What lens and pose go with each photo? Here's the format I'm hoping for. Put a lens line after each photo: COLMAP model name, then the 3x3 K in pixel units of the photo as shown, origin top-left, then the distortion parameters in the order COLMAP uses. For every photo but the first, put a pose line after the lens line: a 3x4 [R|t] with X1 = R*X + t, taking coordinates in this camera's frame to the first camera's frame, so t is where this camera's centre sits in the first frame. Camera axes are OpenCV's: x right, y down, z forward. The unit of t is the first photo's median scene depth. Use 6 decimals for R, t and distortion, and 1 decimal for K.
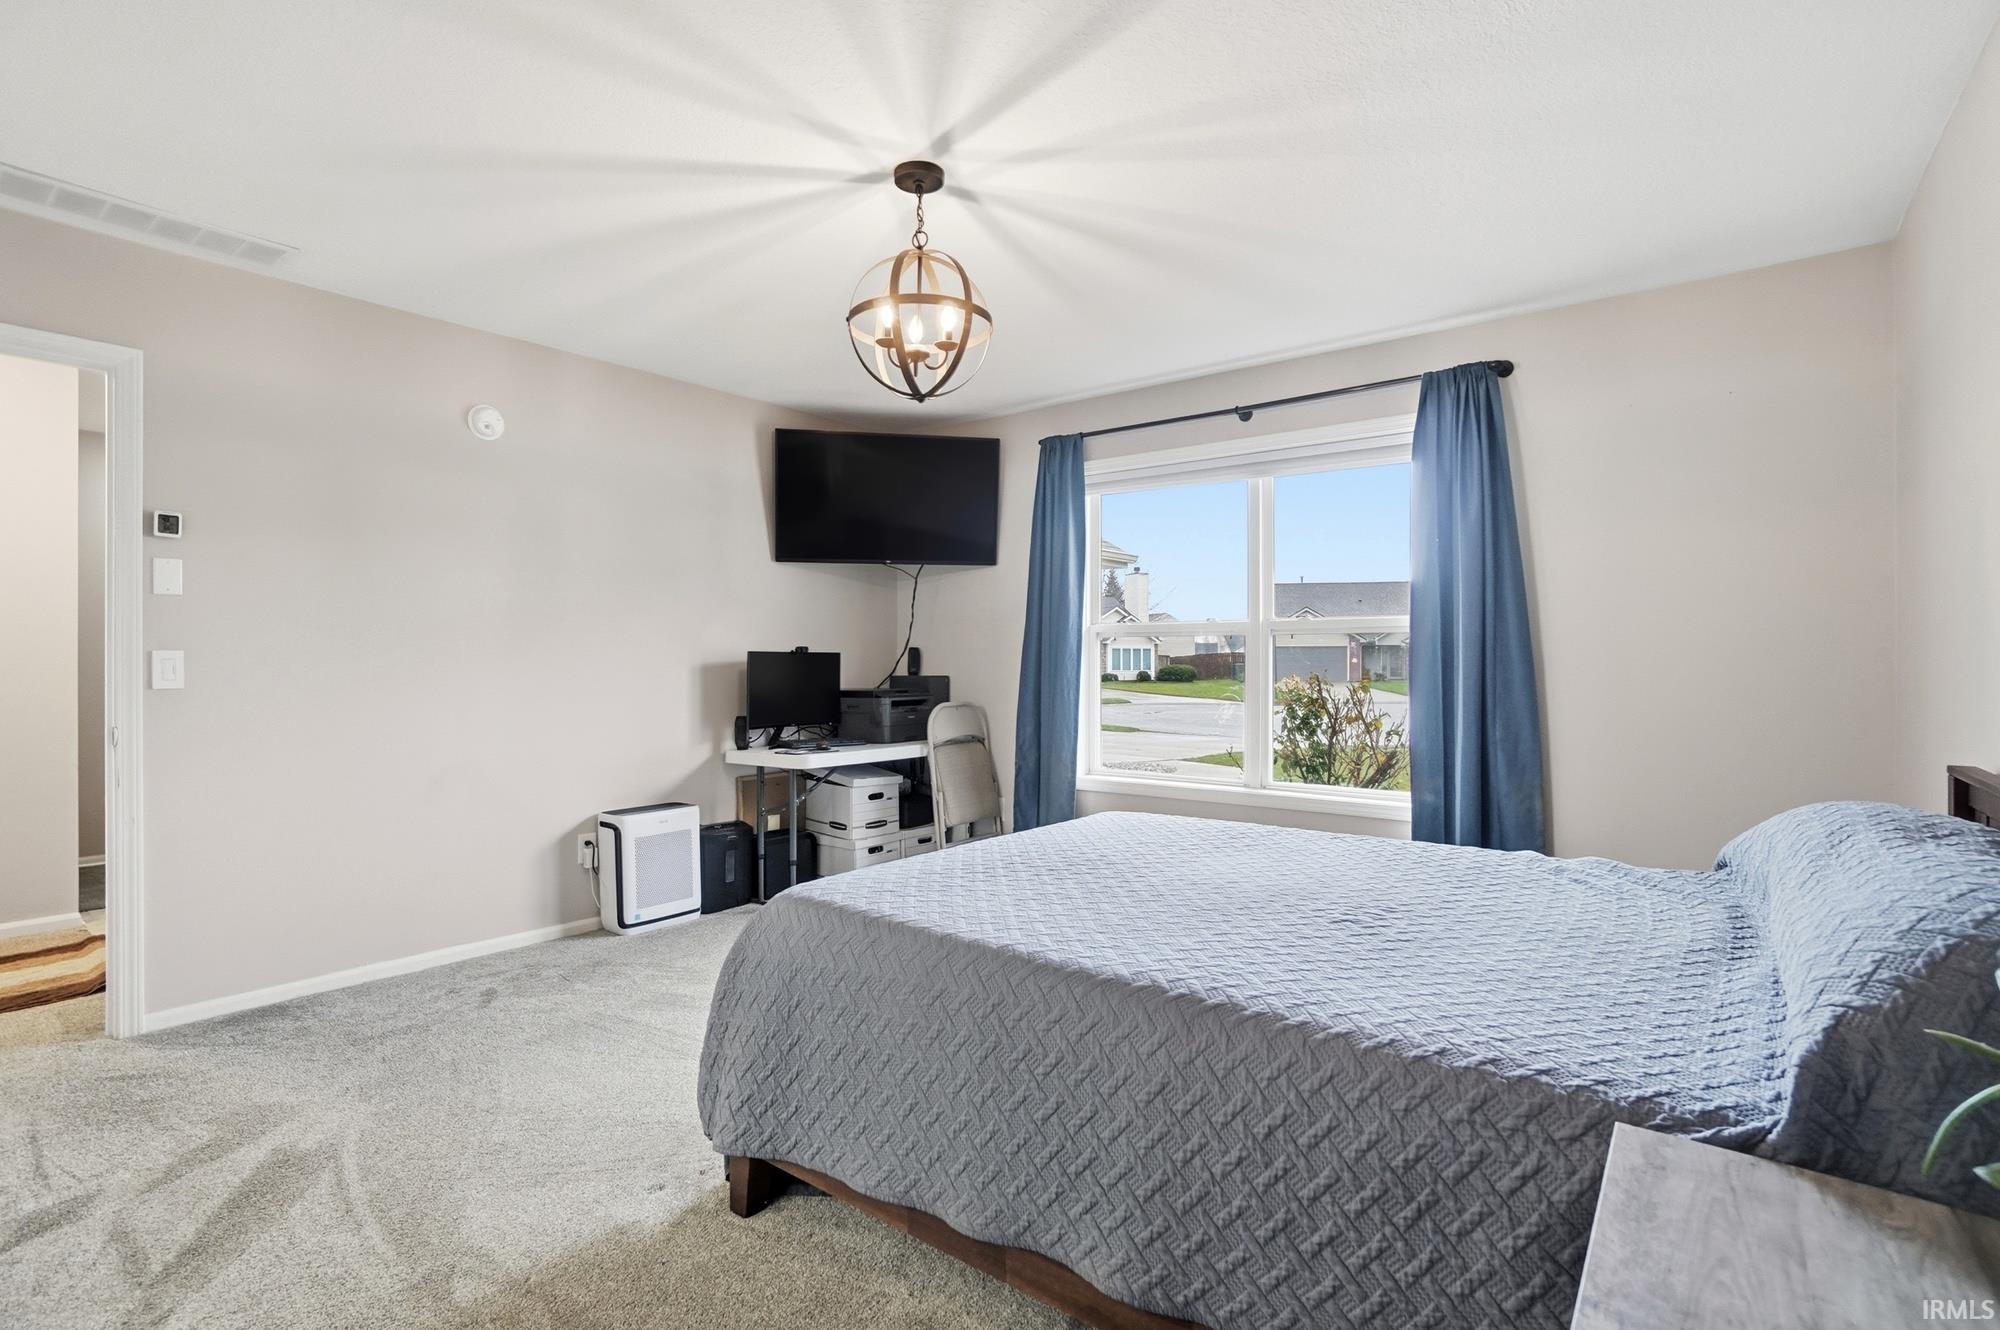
lens RADIAL K [[935.3, 0, 1000.0], [0, 935.3, 665.0], [0, 0, 1]] dist [-0.046844, 0.000549]
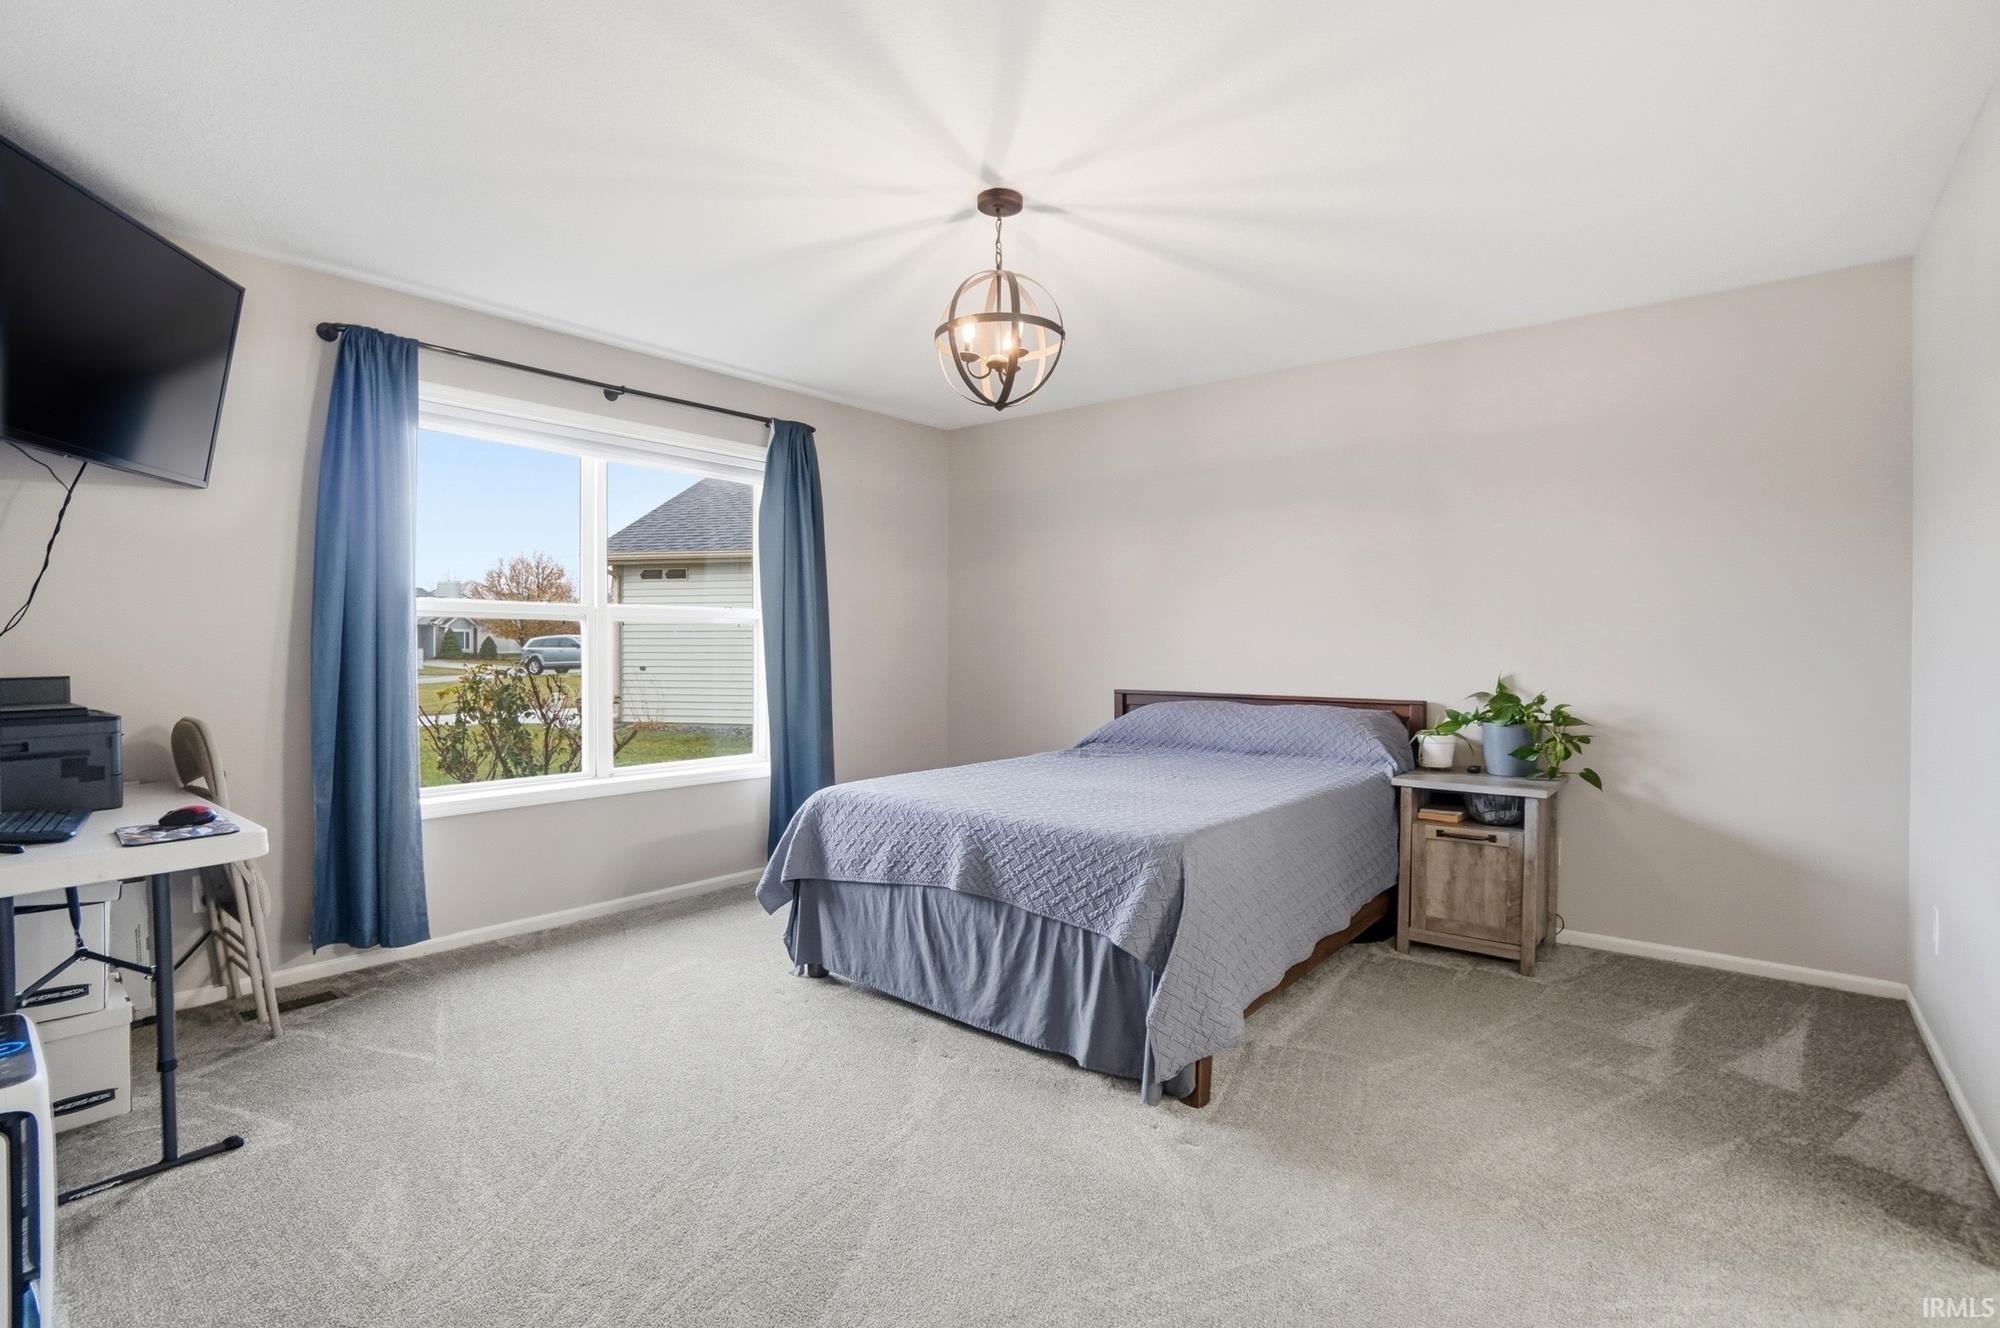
lens RADIAL K [[935.3, 0, 1000.0], [0, 935.3, 664.0], [0, 0, 1]] dist [-0.046844, 0.000549]
pose [[0.050970, -0.009691, 0.998653, -0.674627], [-0.002546, 0.999948, 0.009833, 0.002098], [-0.998697, -0.003044, 0.050943, 0.540542]]
